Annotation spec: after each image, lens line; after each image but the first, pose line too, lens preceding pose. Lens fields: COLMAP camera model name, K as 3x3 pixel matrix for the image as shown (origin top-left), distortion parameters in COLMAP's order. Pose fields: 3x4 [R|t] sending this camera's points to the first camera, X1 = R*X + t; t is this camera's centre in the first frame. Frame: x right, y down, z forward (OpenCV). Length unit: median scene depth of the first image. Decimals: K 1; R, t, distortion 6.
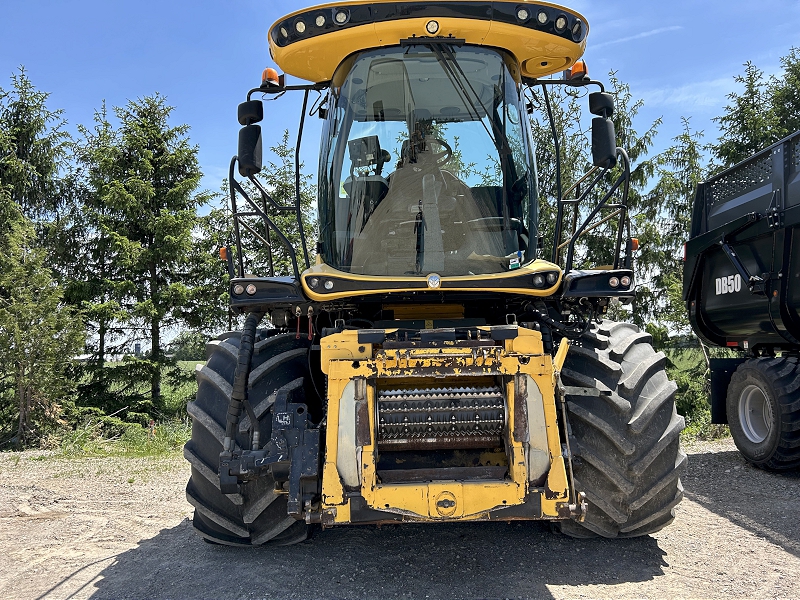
lens RADIAL K [[594.4, 0, 399.3], [0, 594.4, 301.6], [0, 0, 1]] dist [0.027626, -0.012077]
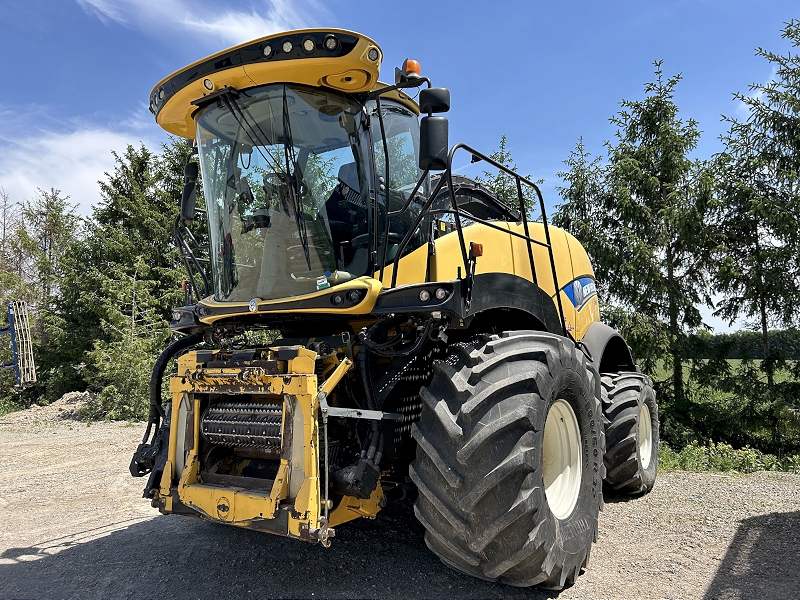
lens RADIAL K [[594.4, 0, 402.3], [0, 594.4, 295.7], [0, 0, 1]] dist [0.027626, -0.012077]
pose [[0.823280, -0.054274, -0.565035, 0.961637], [0.053094, 0.998417, -0.018542, -0.018908], [0.565147, -0.014735, 0.824859, 0.259394]]
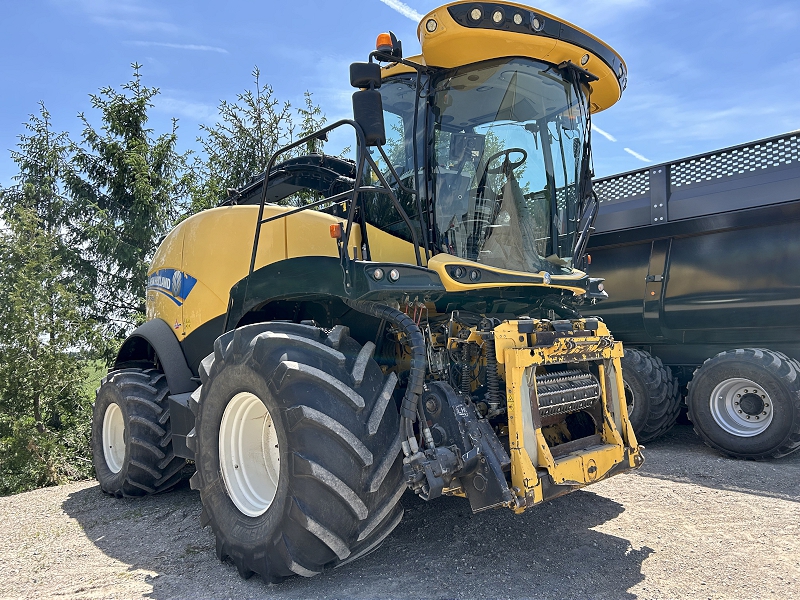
lens RADIAL K [[594.4, 0, 403.2], [0, 594.4, 302.4], [0, 0, 1]] dist [0.027626, -0.012077]
pose [[0.746119, 0.035255, 0.664879, -0.940439], [-0.029897, 0.999364, -0.019440, 0.043492], [-0.665141, -0.005373, 0.746698, 0.357577]]
